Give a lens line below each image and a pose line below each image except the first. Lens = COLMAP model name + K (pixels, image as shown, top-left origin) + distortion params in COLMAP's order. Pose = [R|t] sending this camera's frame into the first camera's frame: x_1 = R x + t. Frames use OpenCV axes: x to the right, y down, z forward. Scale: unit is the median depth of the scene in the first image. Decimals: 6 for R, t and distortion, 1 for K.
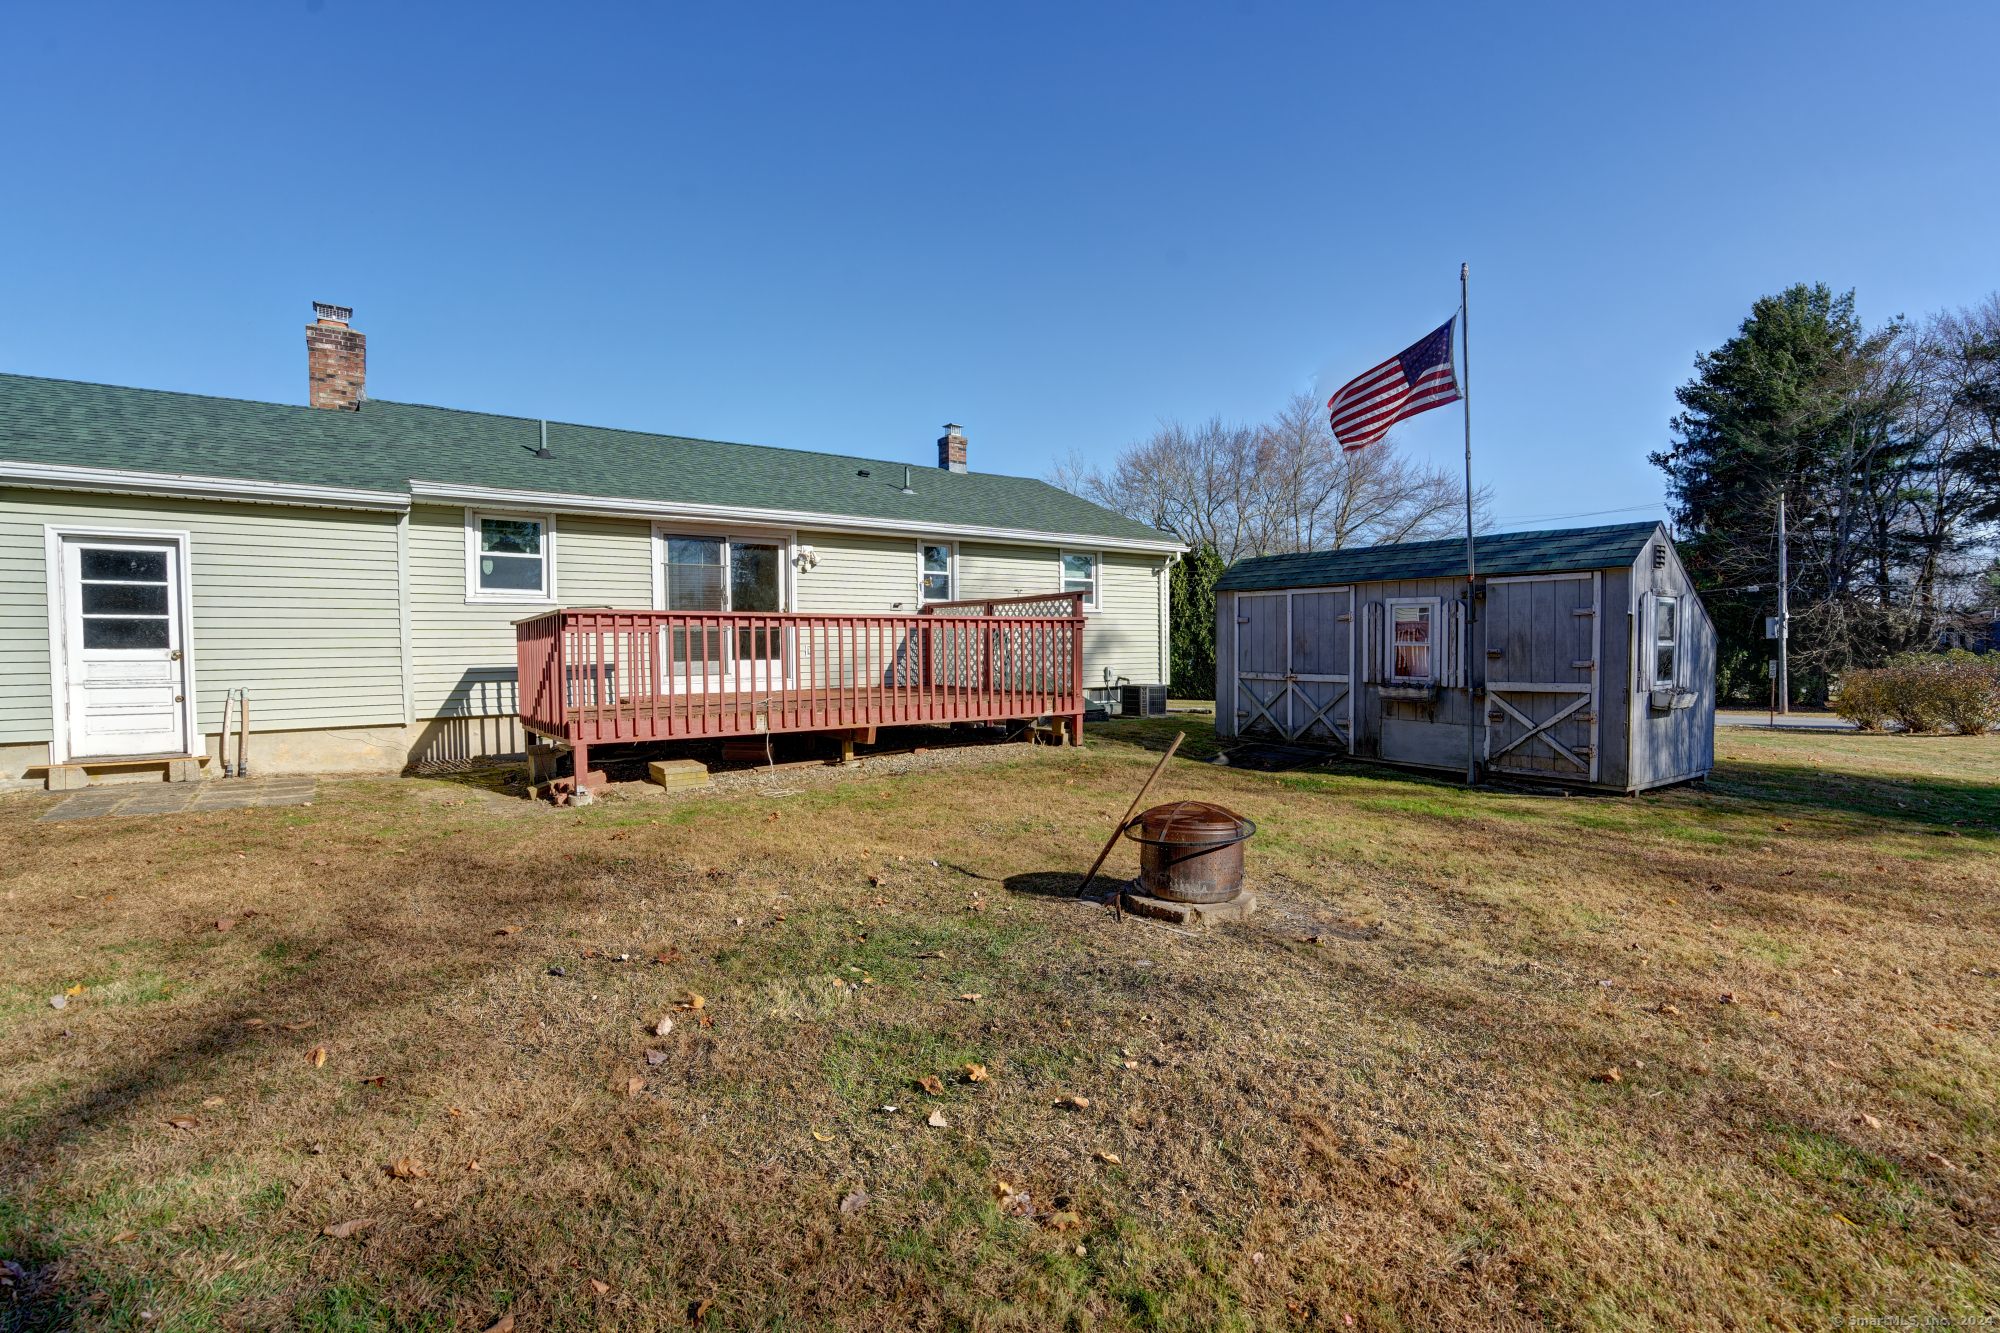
lens RADIAL K [[907.9, 0, 997.8], [0, 907.9, 662.6], [0, 0, 1]] dist [-0.011652, 0.004604]
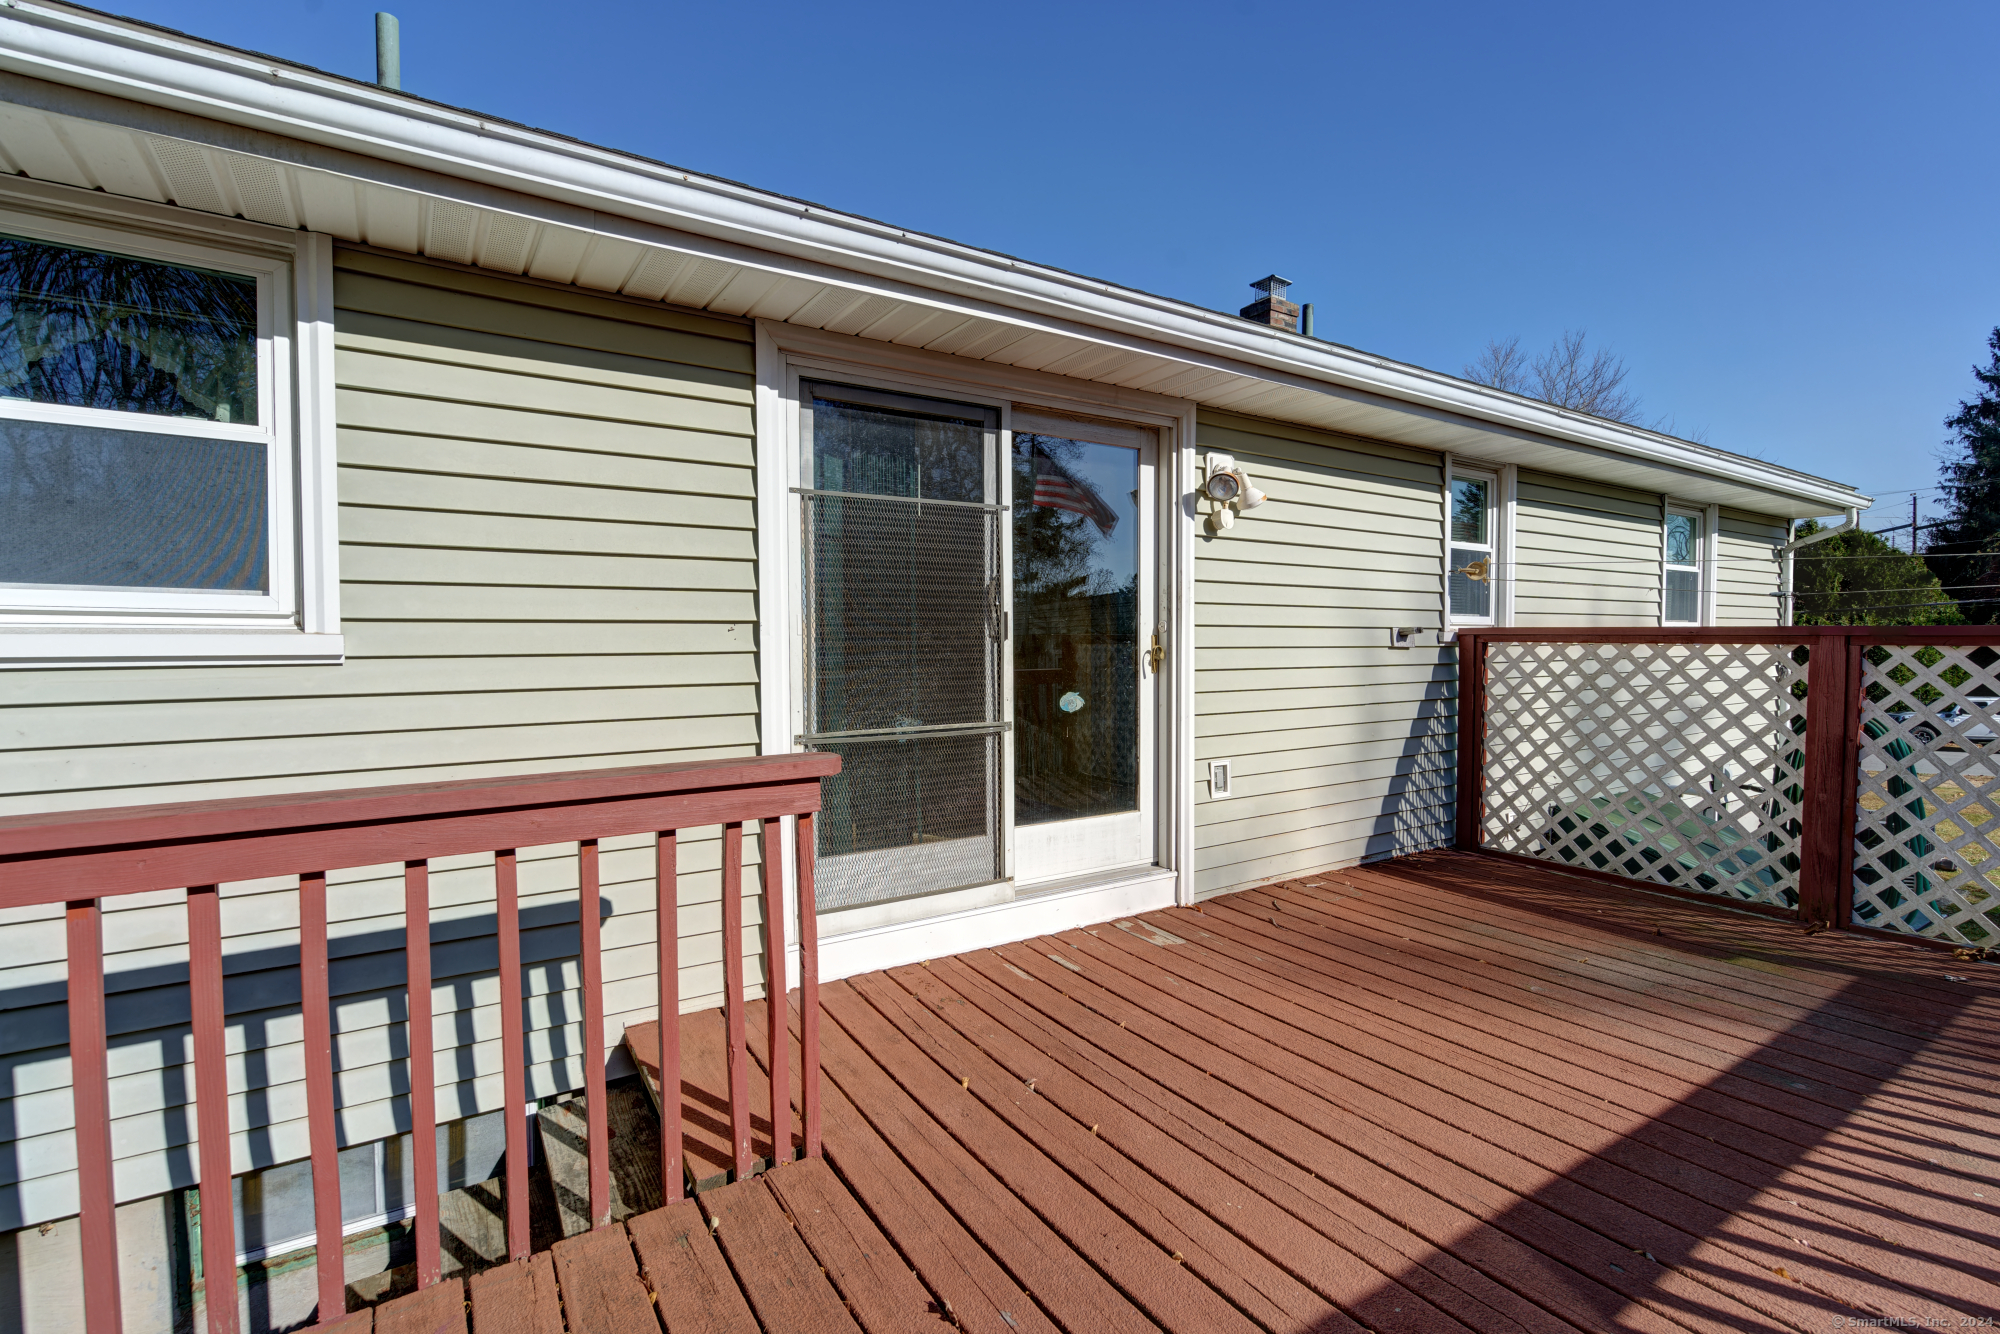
lens RADIAL K [[907.9, 0, 997.8], [0, 907.9, 663.1], [0, 0, 1]] dist [-0.011652, 0.004604]
pose [[0.998663, 0.009049, -0.050886, -0.328755], [-0.008688, 0.999936, 0.007298, -0.068652], [0.050949, -0.006846, 0.998678, 0.818255]]
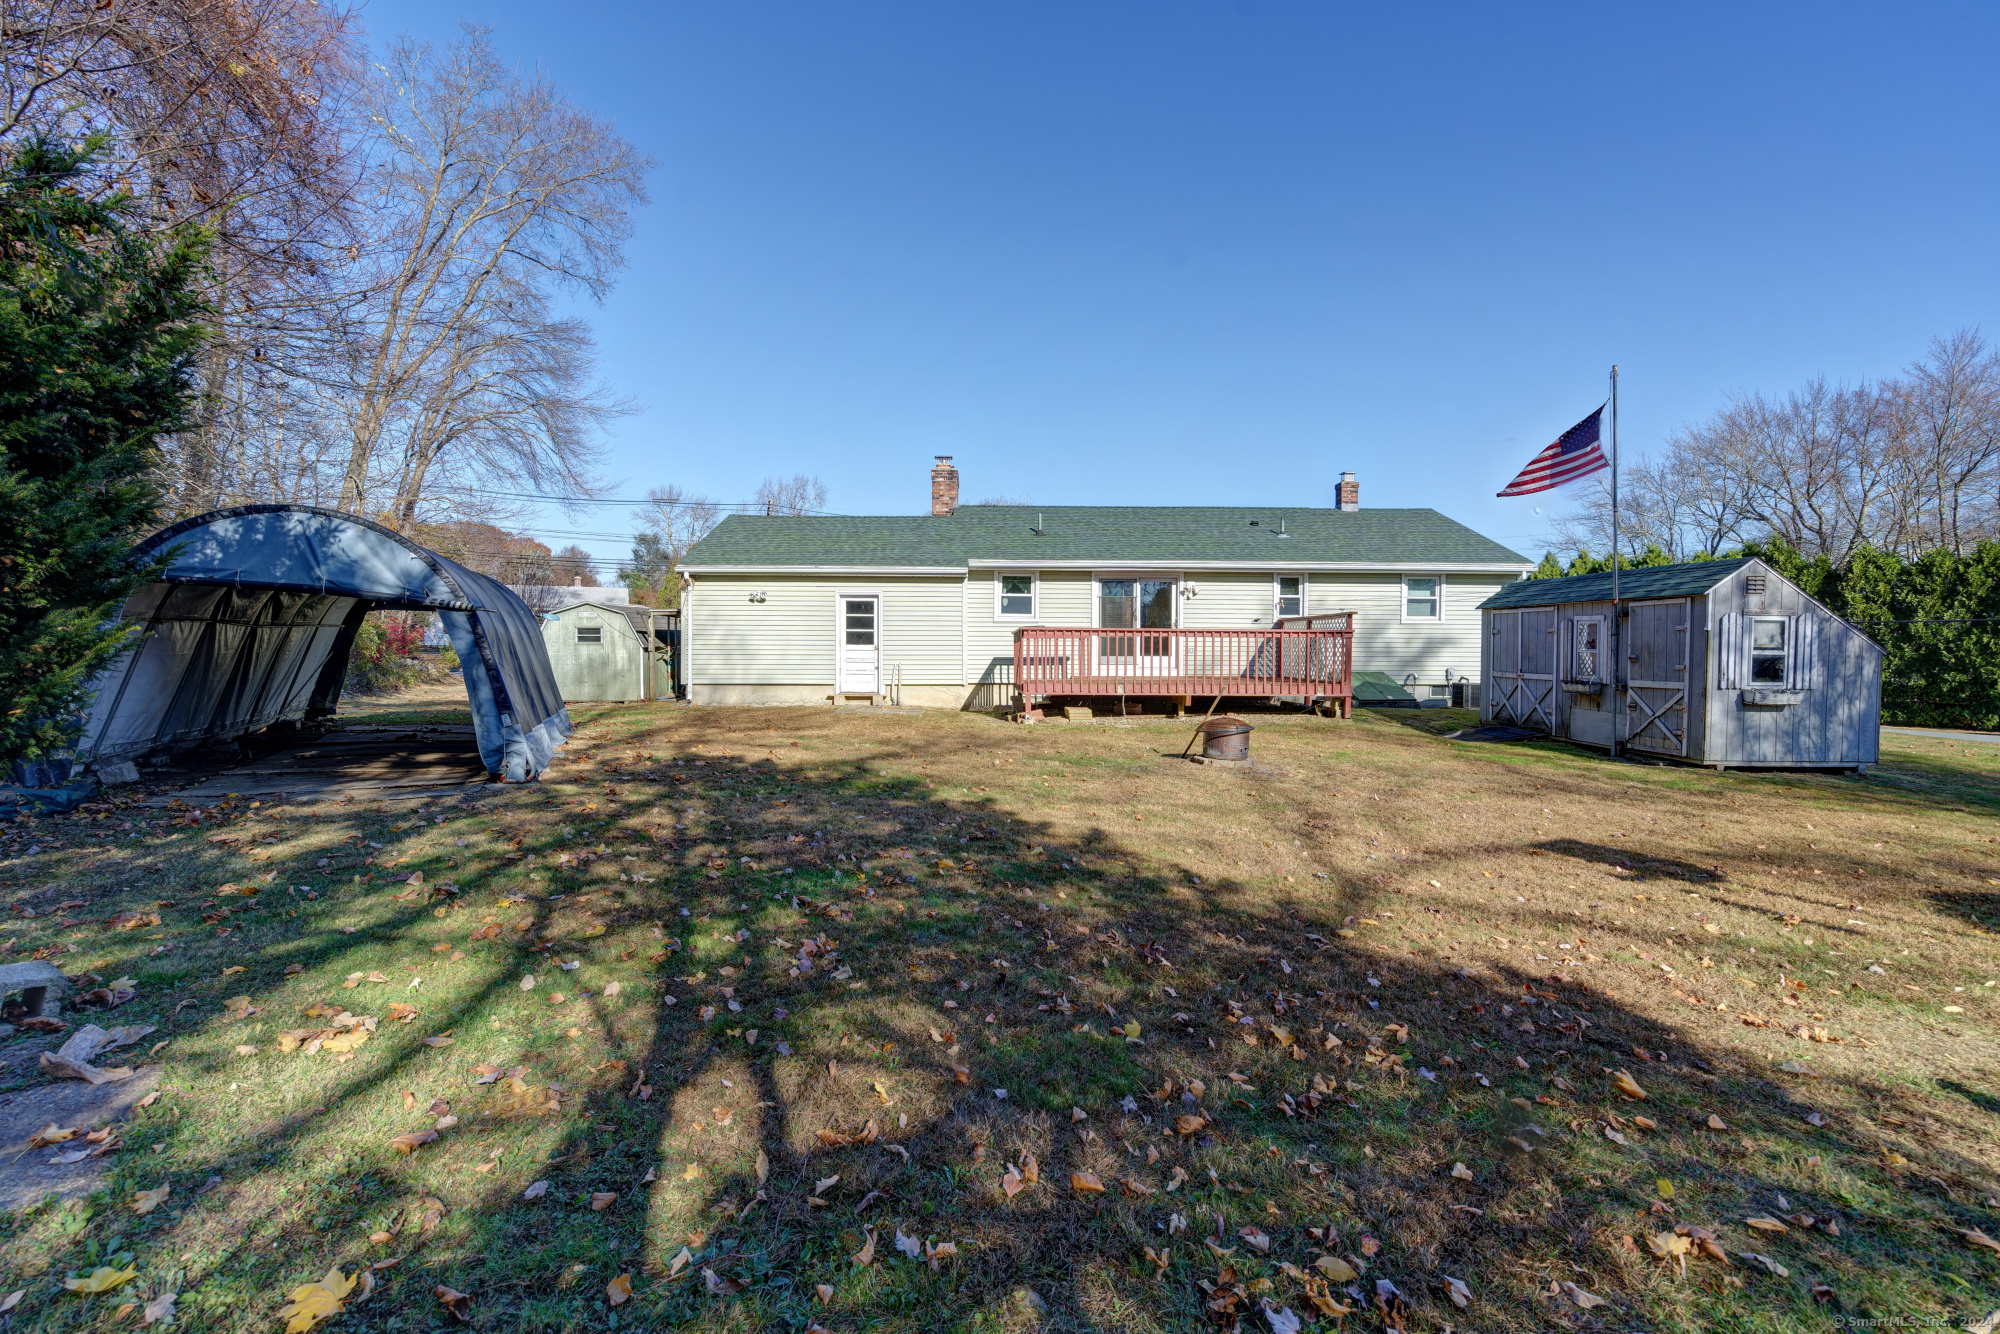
lens RADIAL K [[918.0, 0, 995.8], [0, 918.0, 669.8], [0, 0, 1]] dist [-0.000675, 0.001827]
pose [[0.826457, 0.025024, -0.562444, 0.467186], [-0.023364, 0.999676, 0.010146, 0.012545], [0.562515, 0.004755, 0.826773, -0.543141]]
